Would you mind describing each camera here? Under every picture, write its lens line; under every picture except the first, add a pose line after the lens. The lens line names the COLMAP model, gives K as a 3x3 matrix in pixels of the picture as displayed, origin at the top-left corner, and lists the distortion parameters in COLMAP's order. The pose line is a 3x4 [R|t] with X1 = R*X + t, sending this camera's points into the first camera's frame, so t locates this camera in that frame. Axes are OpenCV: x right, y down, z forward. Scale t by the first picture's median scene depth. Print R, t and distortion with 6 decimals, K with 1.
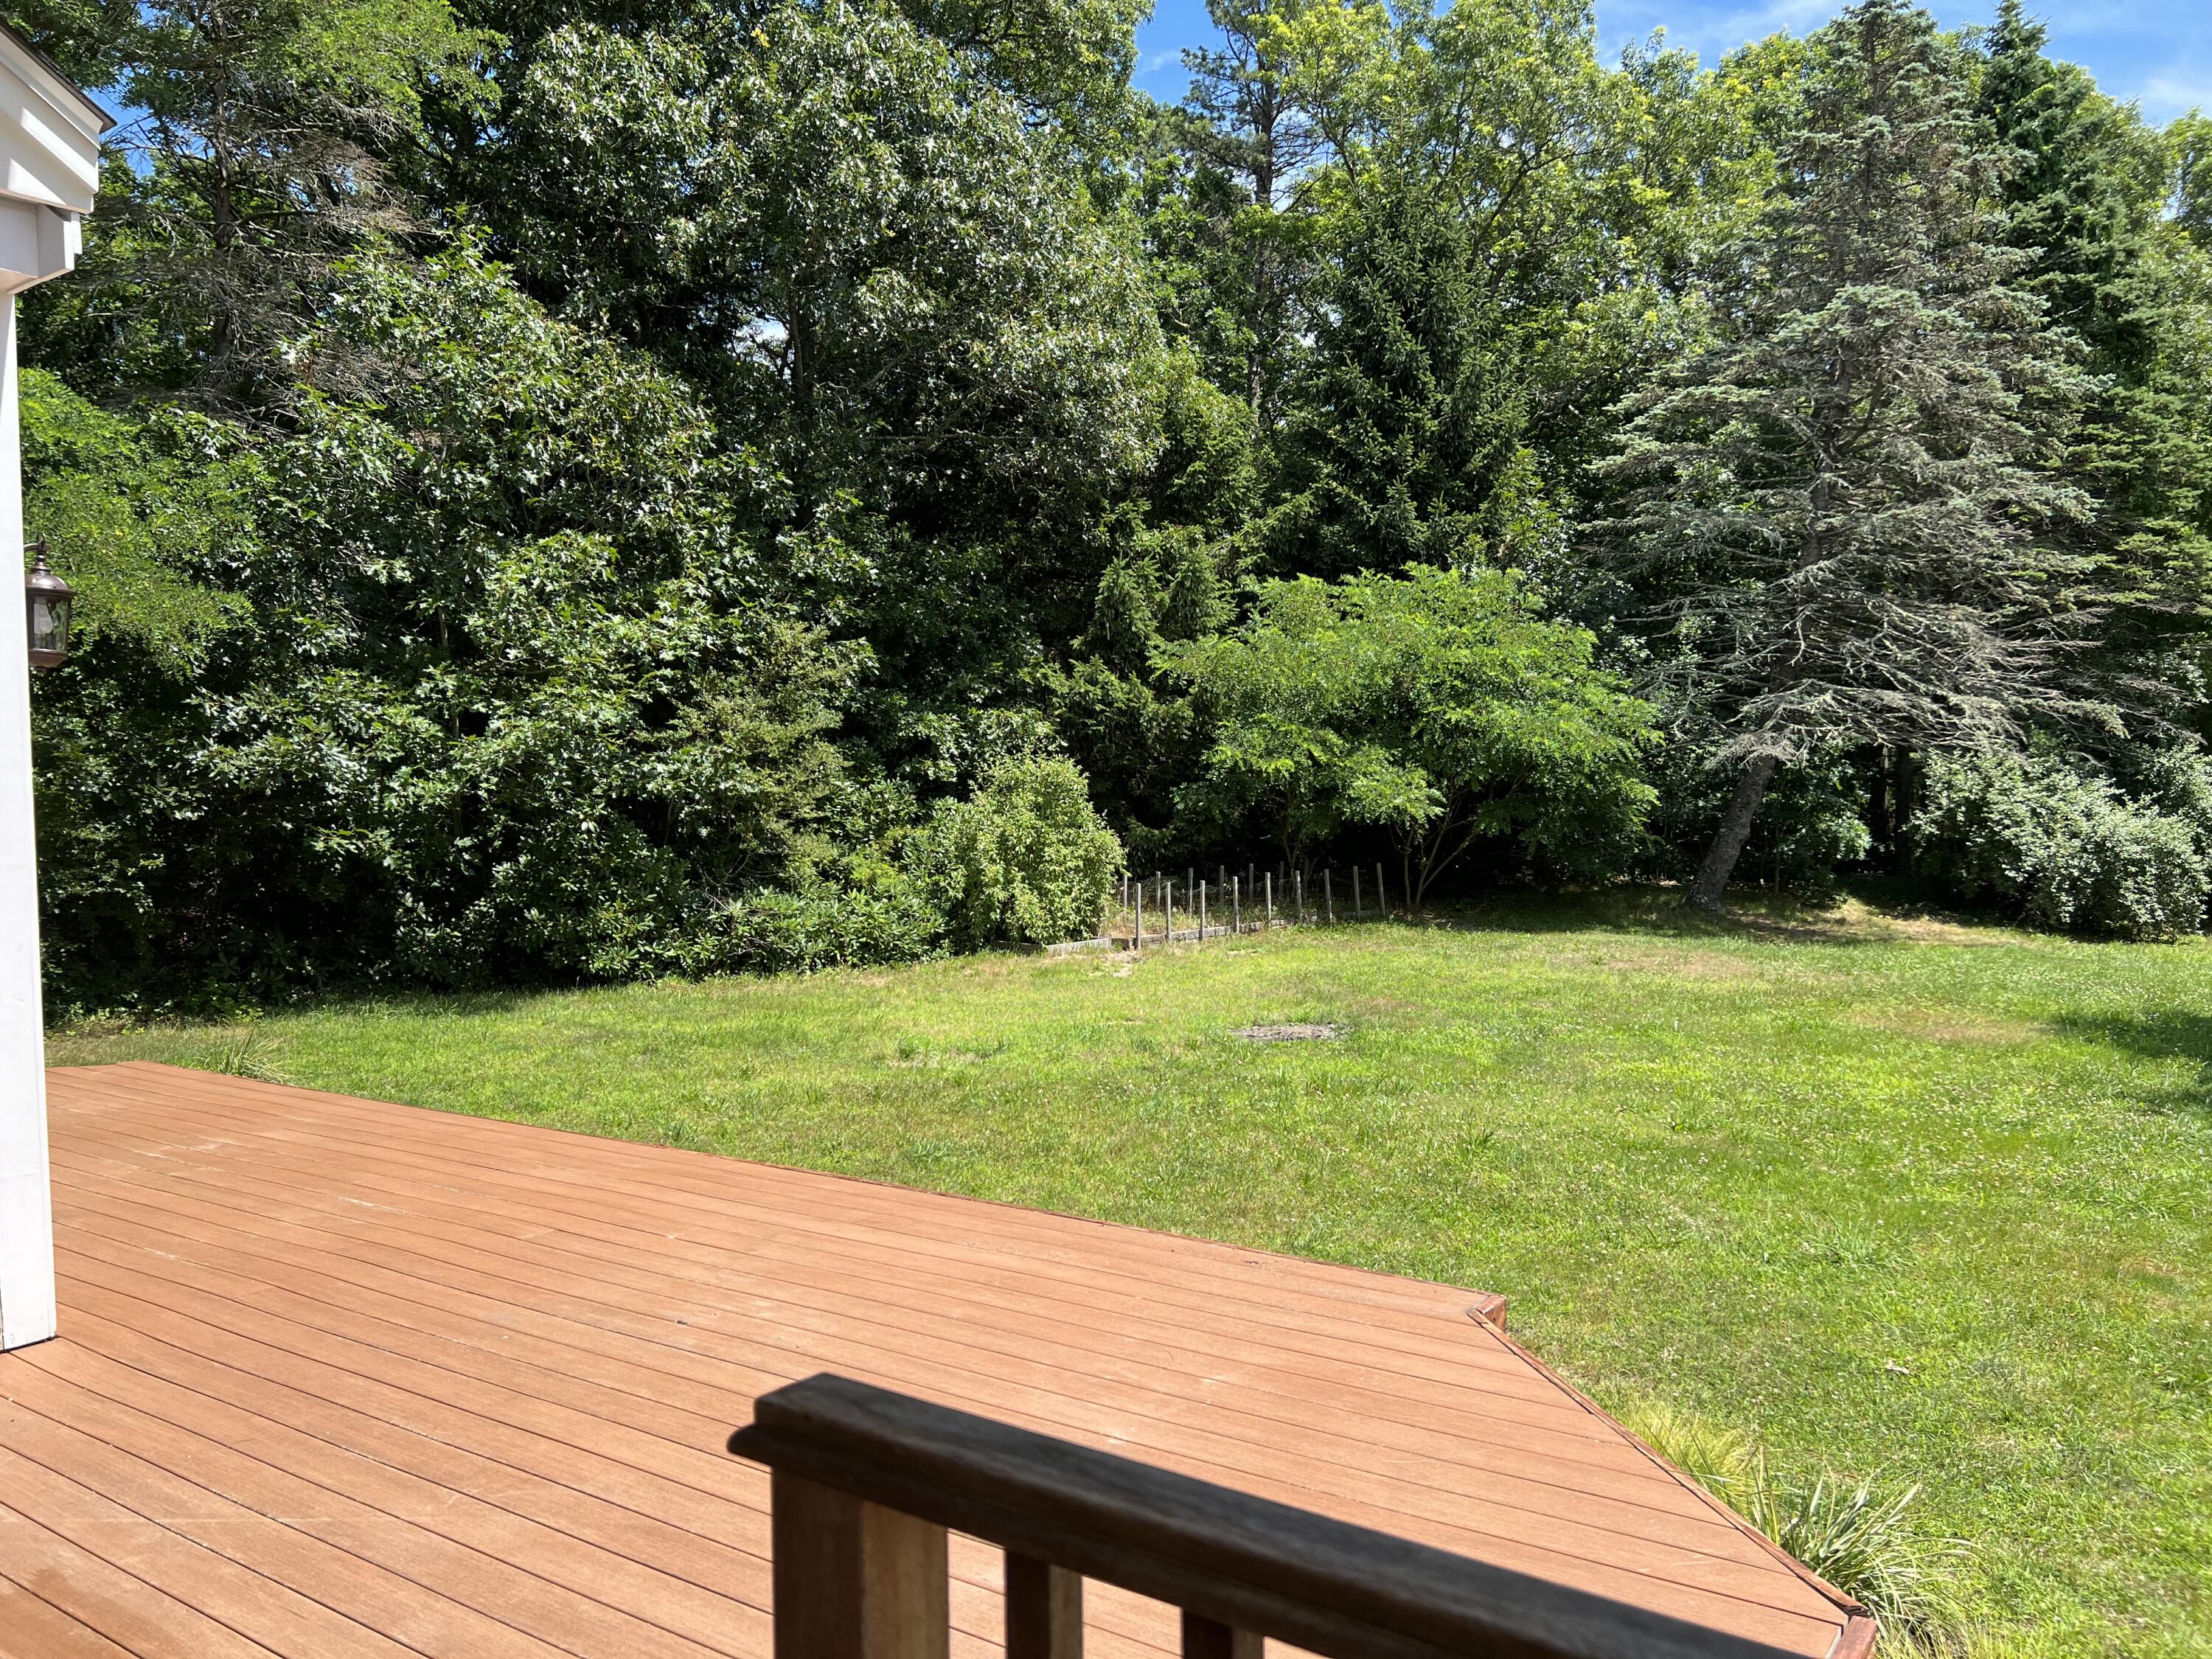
lens RADIAL K [[1673.1, 0, 1110.8], [0, 1673.1, 833.0], [0, 0, 1]] dist [0.014026, -0.008495]
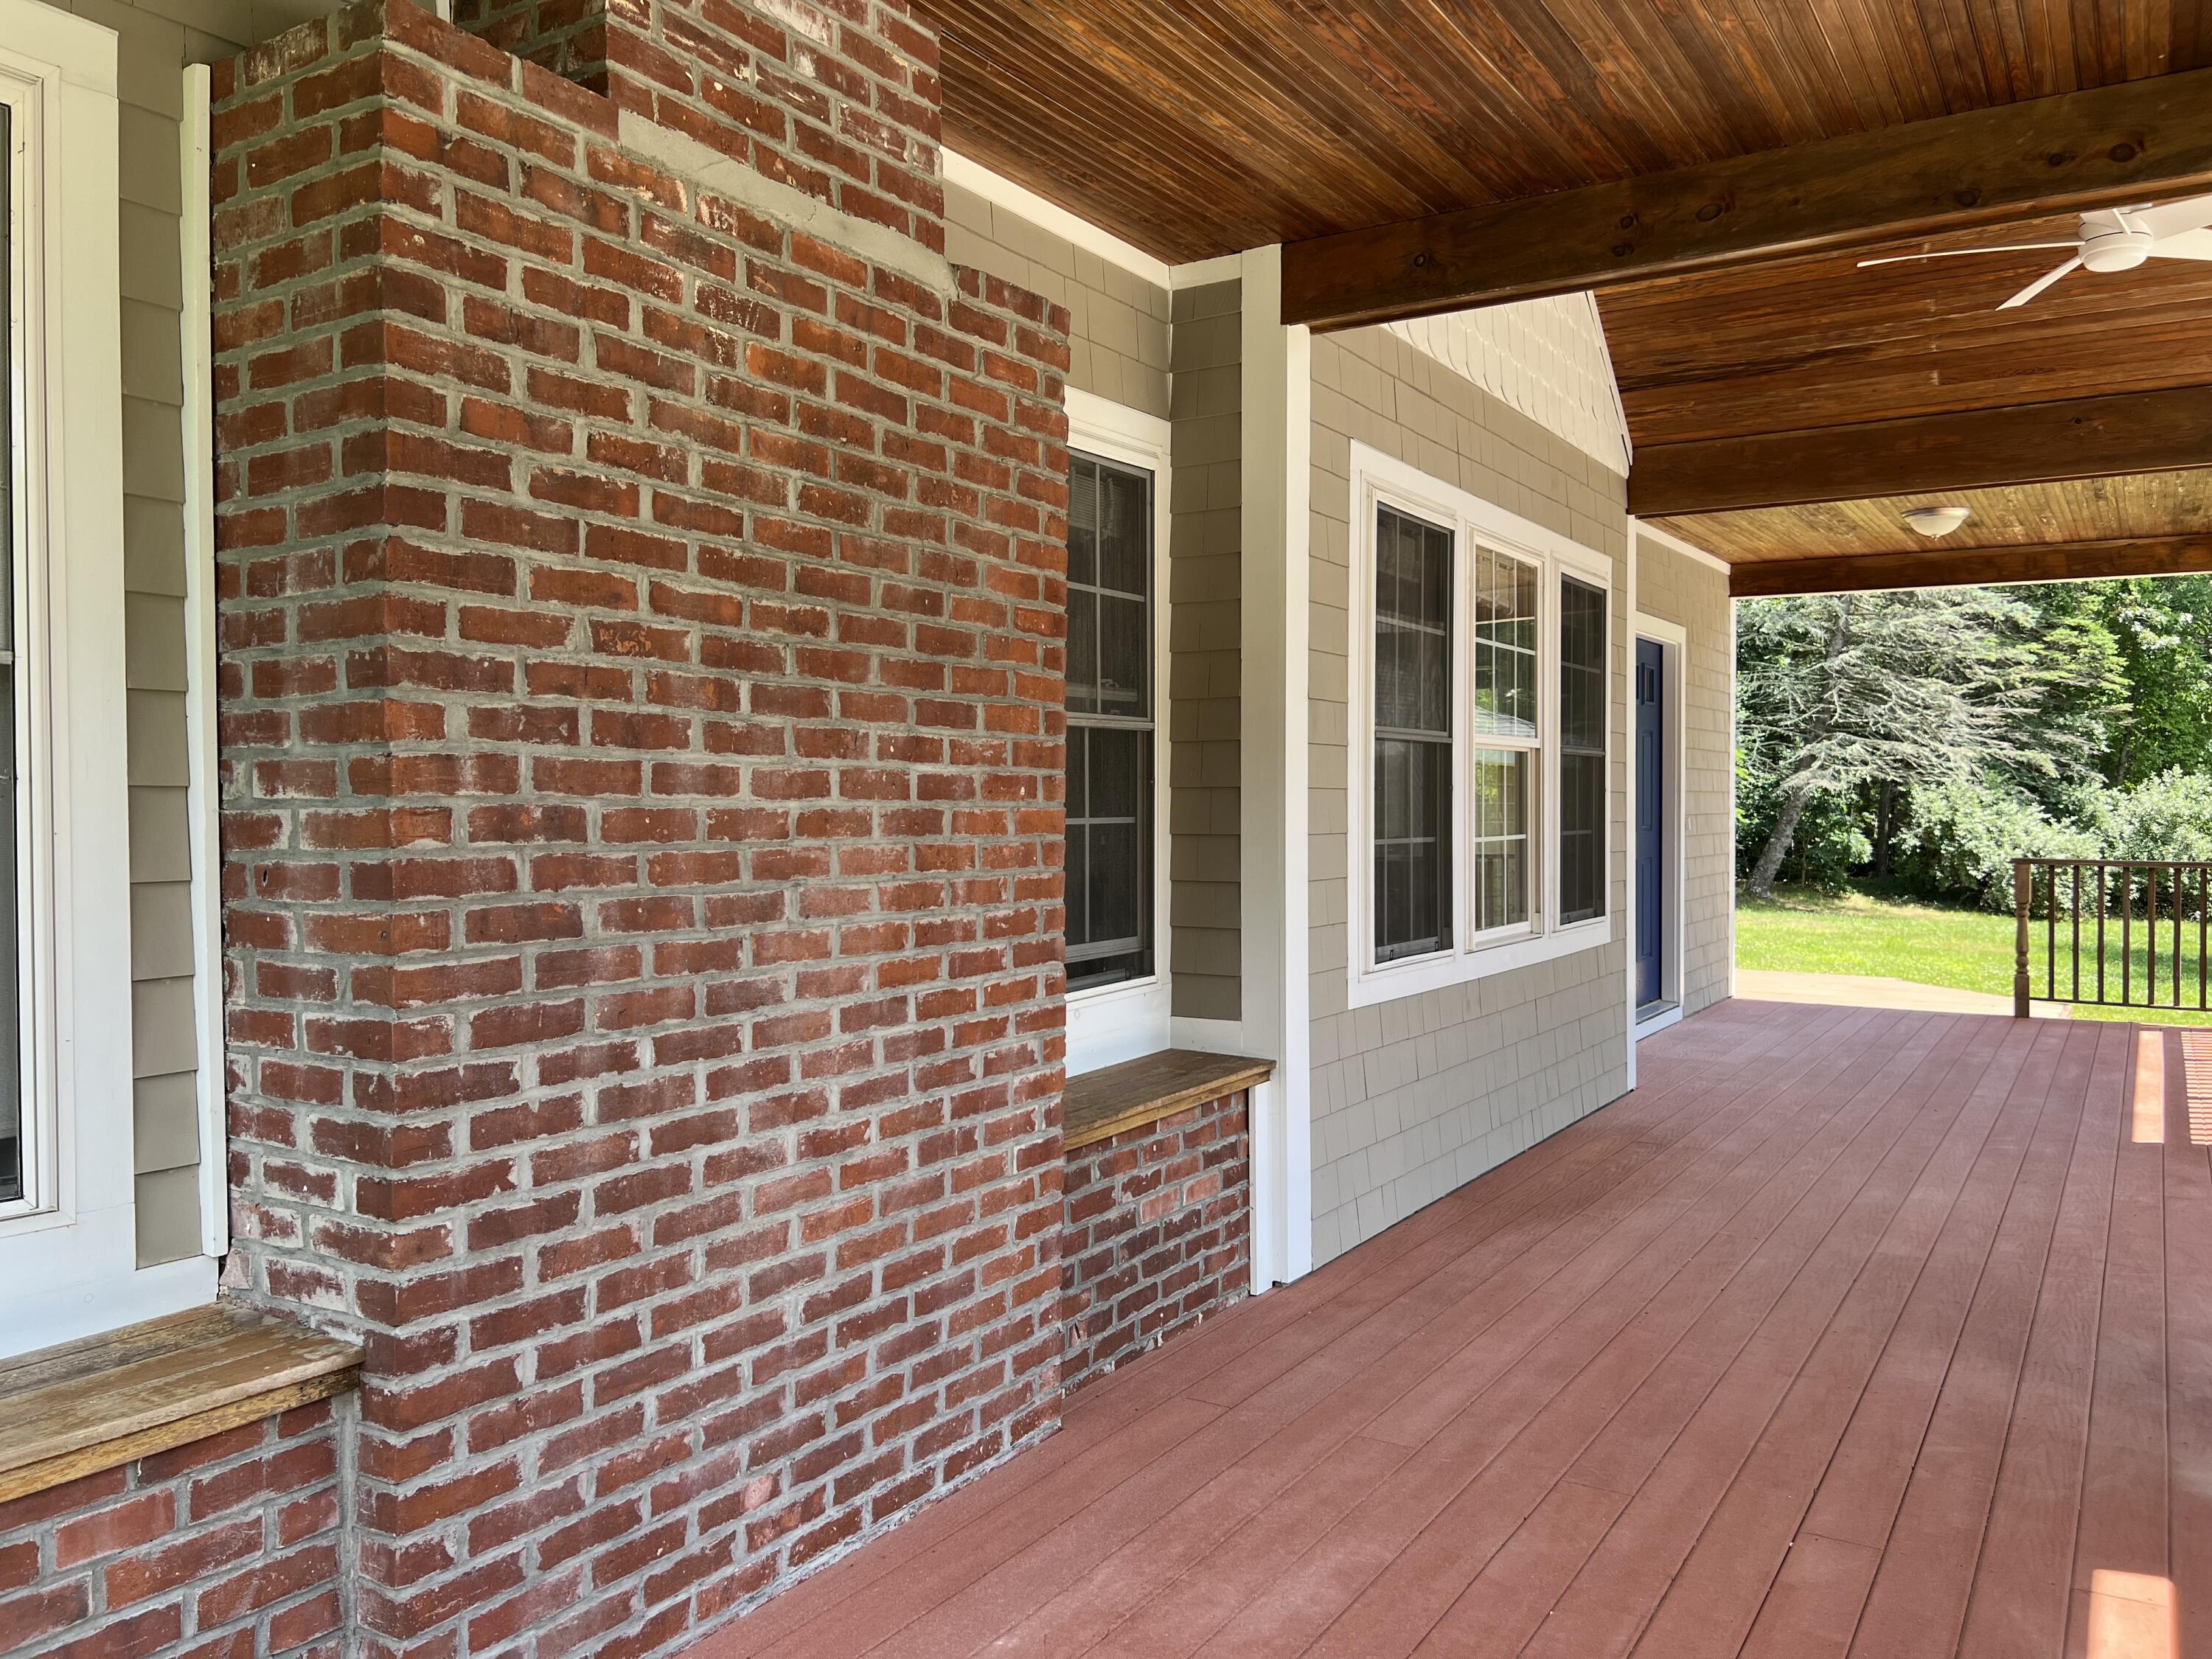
lens RADIAL K [[1673.1, 0, 1102.0], [0, 1673.1, 836.0], [0, 0, 1]] dist [0.014026, -0.008495]
pose [[0.998681, 0.008733, 0.050604, -0.254635], [-0.008015, 0.999865, -0.014372, 0.018748], [-0.050723, 0.013947, 0.998615, -0.351766]]
